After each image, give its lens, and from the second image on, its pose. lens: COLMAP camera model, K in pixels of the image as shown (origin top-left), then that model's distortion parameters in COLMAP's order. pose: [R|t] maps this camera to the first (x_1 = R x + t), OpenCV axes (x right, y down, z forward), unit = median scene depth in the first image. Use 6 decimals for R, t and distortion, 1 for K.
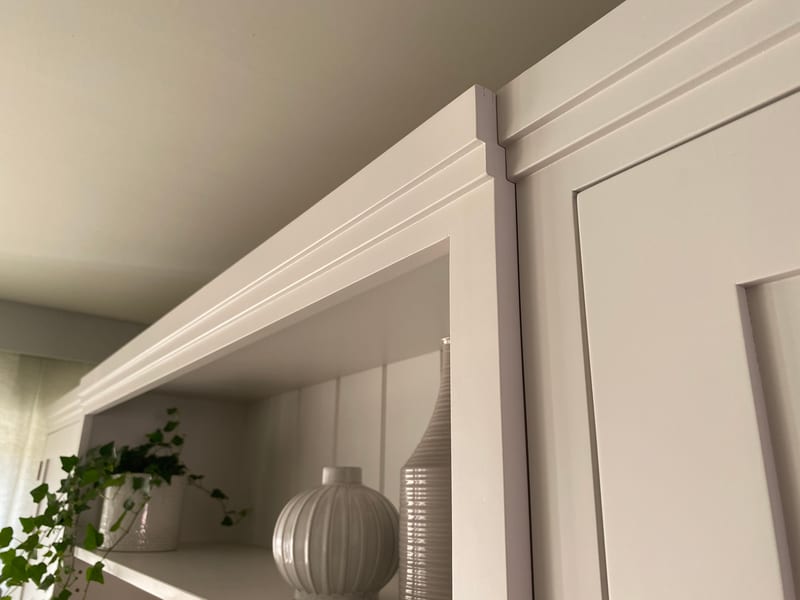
lens RADIAL K [[622.5, 0, 394.6], [0, 622.5, 302.5], [0, 0, 1]] dist [-0.006042, 0.015909]
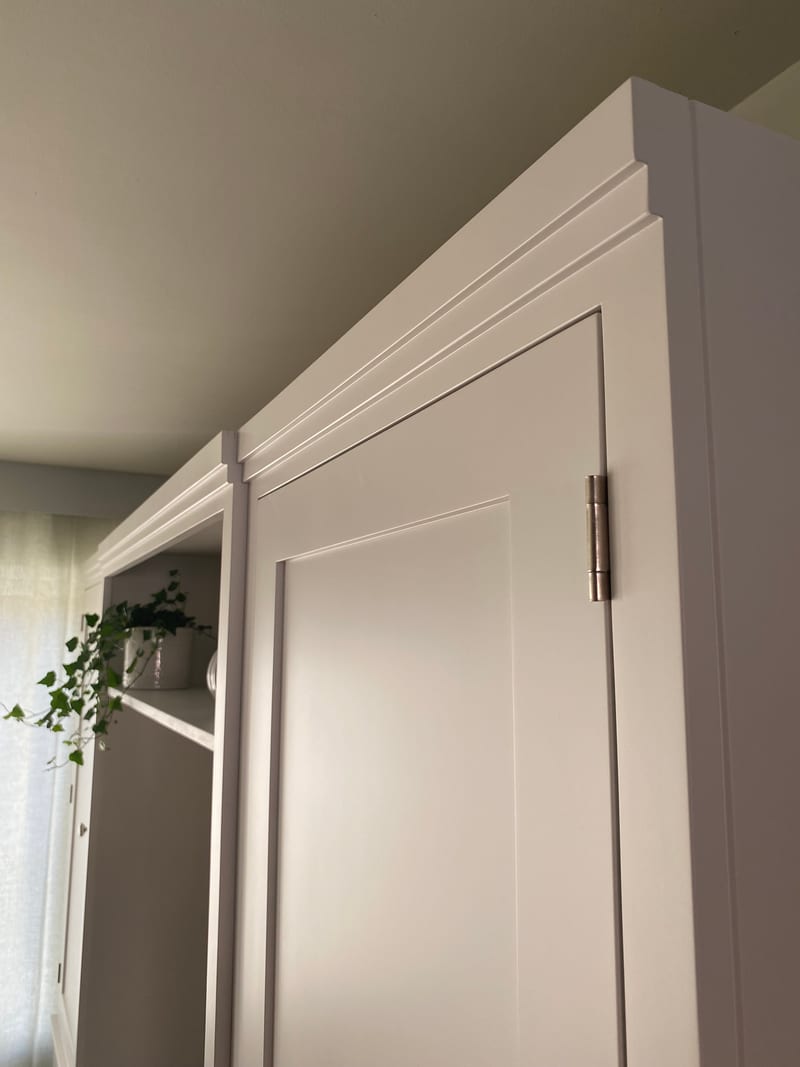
lens RADIAL K [[817.8, 0, 400.0], [0, 817.8, 533.5], [0, 0, 1]] dist [0.115902, -0.198475]
pose [[0.985128, -0.039134, -0.167307, 0.351598], [0.068259, 0.982719, 0.172059, -0.146814], [0.157682, -0.180920, 0.970775, -0.446585]]
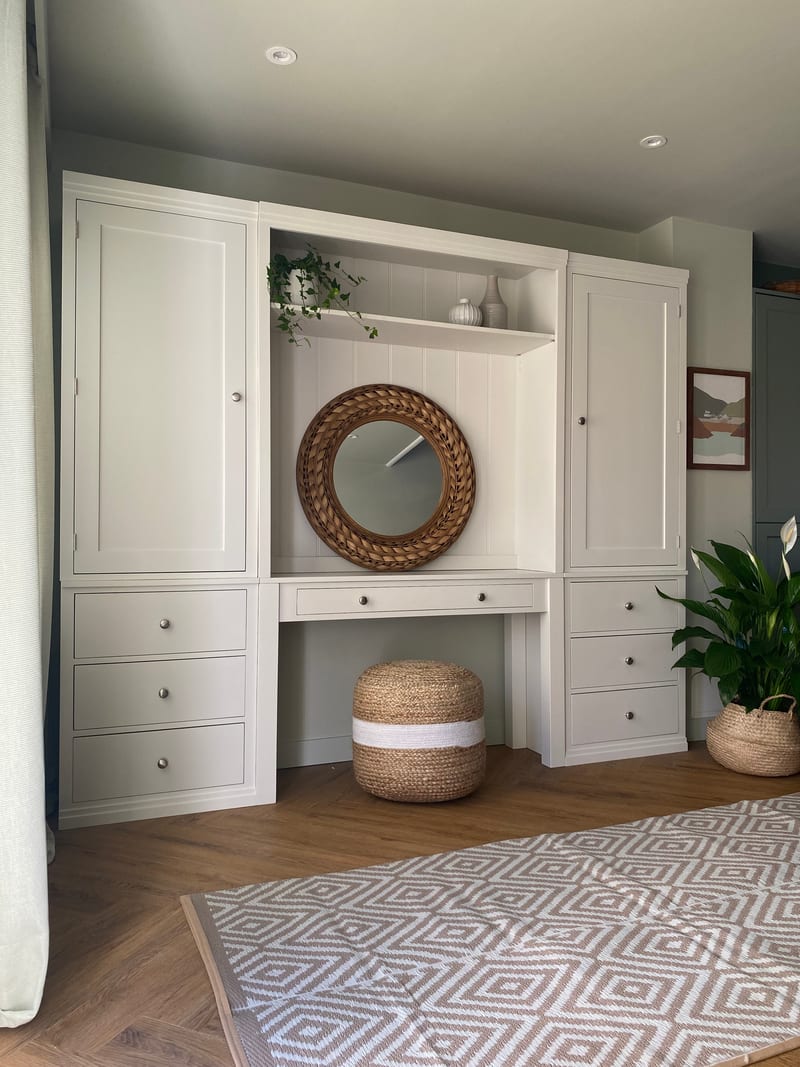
lens RADIAL K [[789.3, 0, 420.9], [0, 789.3, 534.7], [0, 0, 1]] dist [0.046789, -0.064676]
pose [[0.225324, -0.027932, 0.973883, -3.021338], [-0.292932, 0.951396, 0.095062, 0.776088], [-0.929204, -0.306701, 0.206191, -0.090494]]
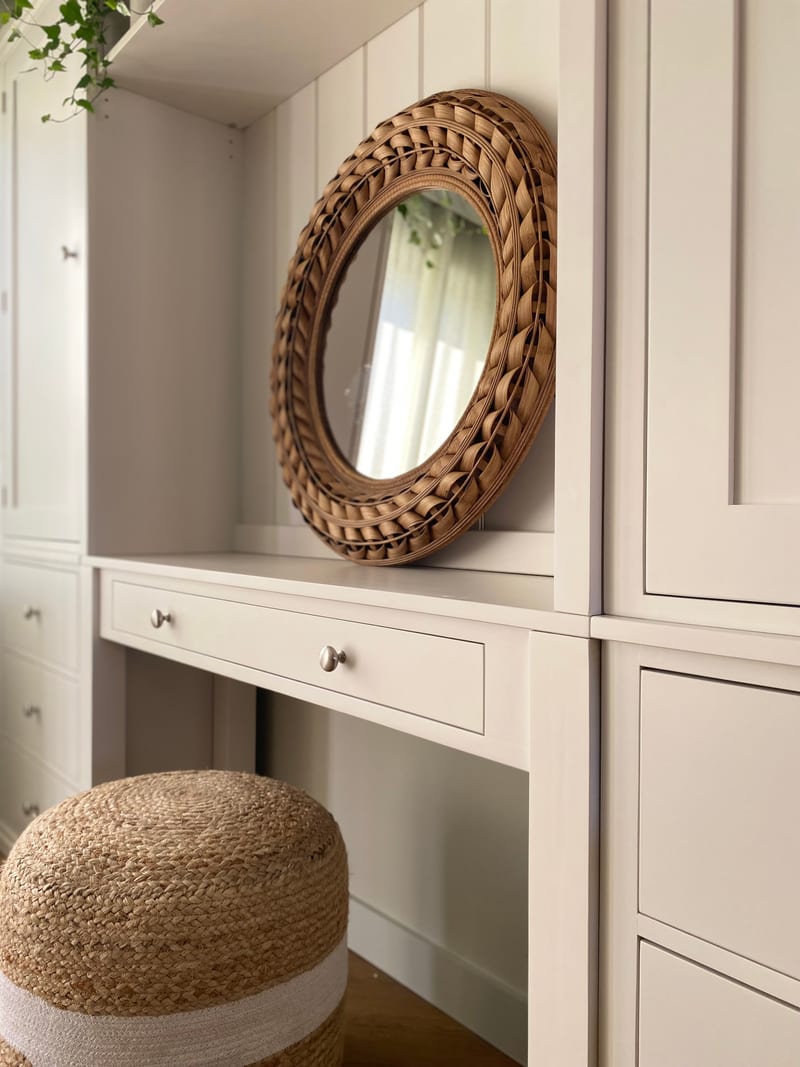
lens RADIAL K [[817.8, 0, 400.0], [0, 817.8, 533.5], [0, 0, 1]] dist [0.115902, -0.198475]
pose [[0.996543, -0.021012, 0.080378, -0.176797], [-0.006352, 0.945387, 0.325889, 0.758444], [-0.082836, -0.325273, 0.941985, -0.619989]]
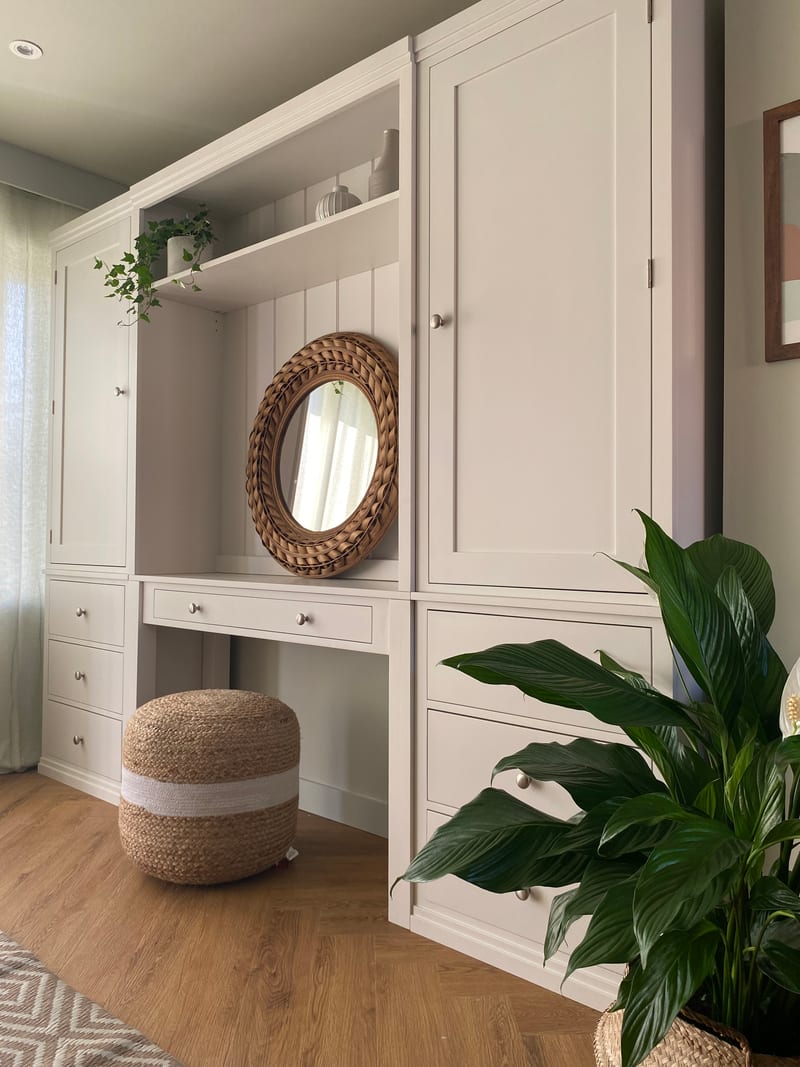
lens RADIAL K [[793.3, 0, 422.2], [0, 793.3, 534.7], [0, 0, 1]] dist [0.033508, -0.042684]
pose [[0.969617, -0.017376, 0.244010, -0.369339], [-0.056840, 0.954172, 0.293812, 0.405965], [-0.237933, -0.298754, 0.924194, -1.598797]]
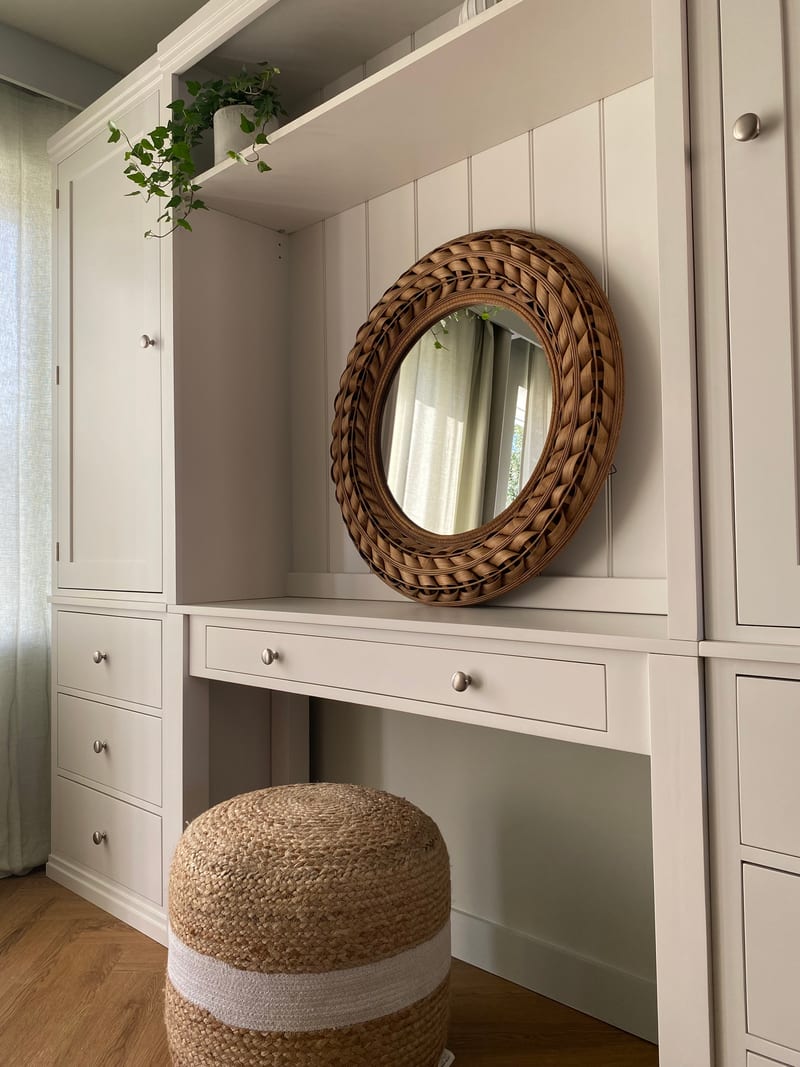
lens RADIAL K [[809.8, 0, 398.0], [0, 809.8, 534.8], [0, 0, 1]] dist [0.121981, -0.209700]
pose [[0.981133, -0.037095, 0.189742, -0.494711], [-0.019334, 0.957674, 0.287206, 0.649008], [-0.192365, -0.285455, 0.938888, -0.825115]]
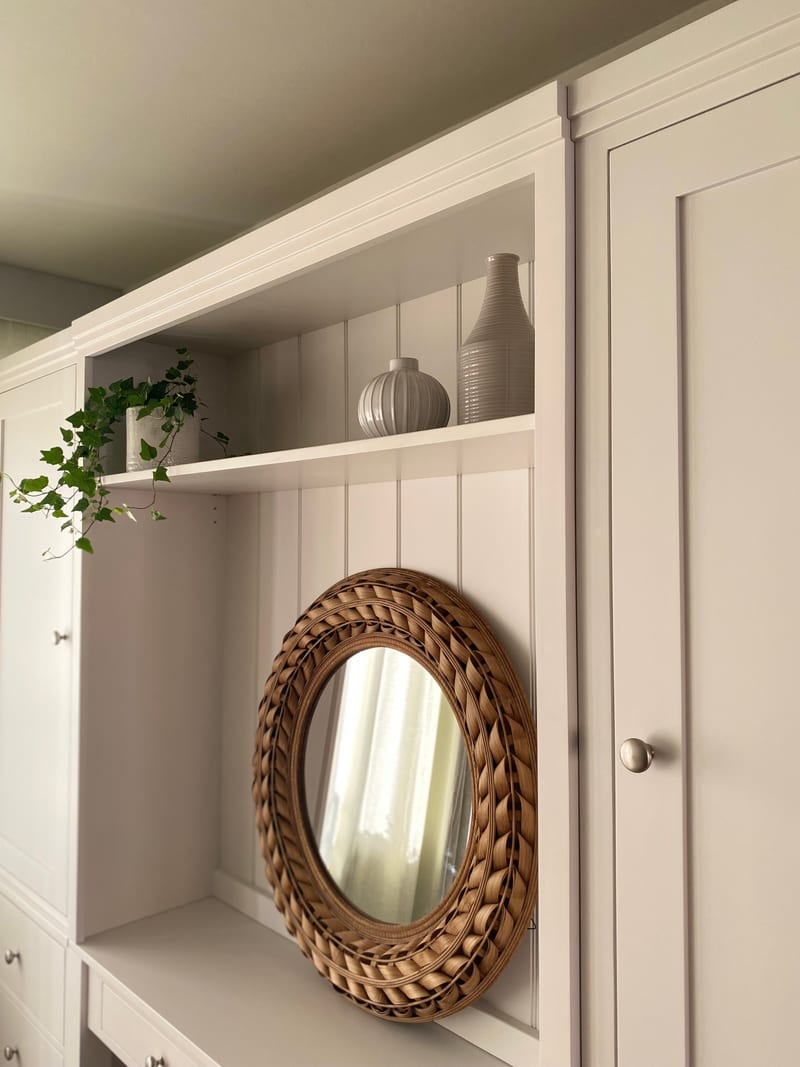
lens RADIAL K [[817.8, 0, 400.0], [0, 817.8, 533.5], [0, 0, 1]] dist [0.115902, -0.198475]
pose [[0.989362, -0.018404, 0.144307, -0.229734], [-0.023240, 0.959231, 0.281665, 0.078021], [-0.143608, -0.282022, 0.948599, -0.522557]]
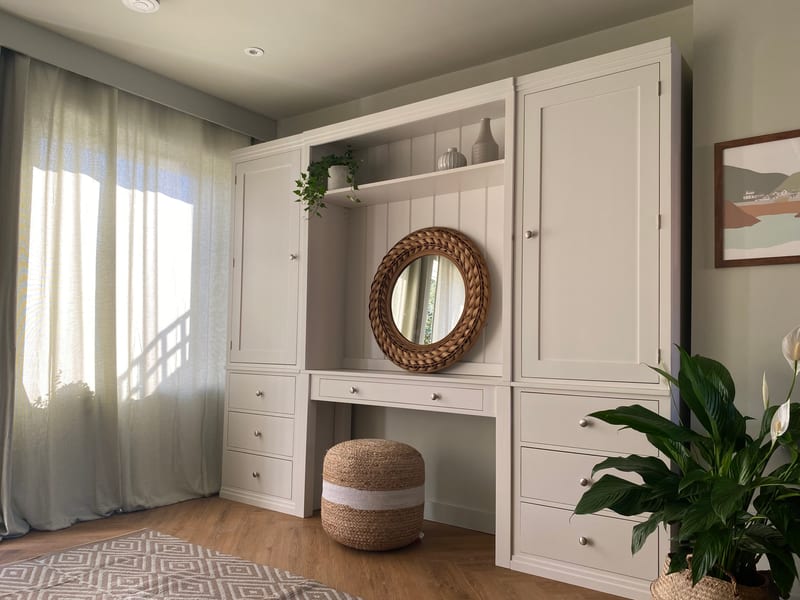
lens RADIAL K [[609.6, 0, 402.0], [0, 609.6, 326.5], [0, 0, 1]] dist [0.056892, -0.096766]
pose [[0.946449, 0.000096, 0.322853, -1.161852], [-0.091779, 0.958823, 0.268767, 0.215711], [-0.309532, -0.284006, 0.907486, -2.030263]]
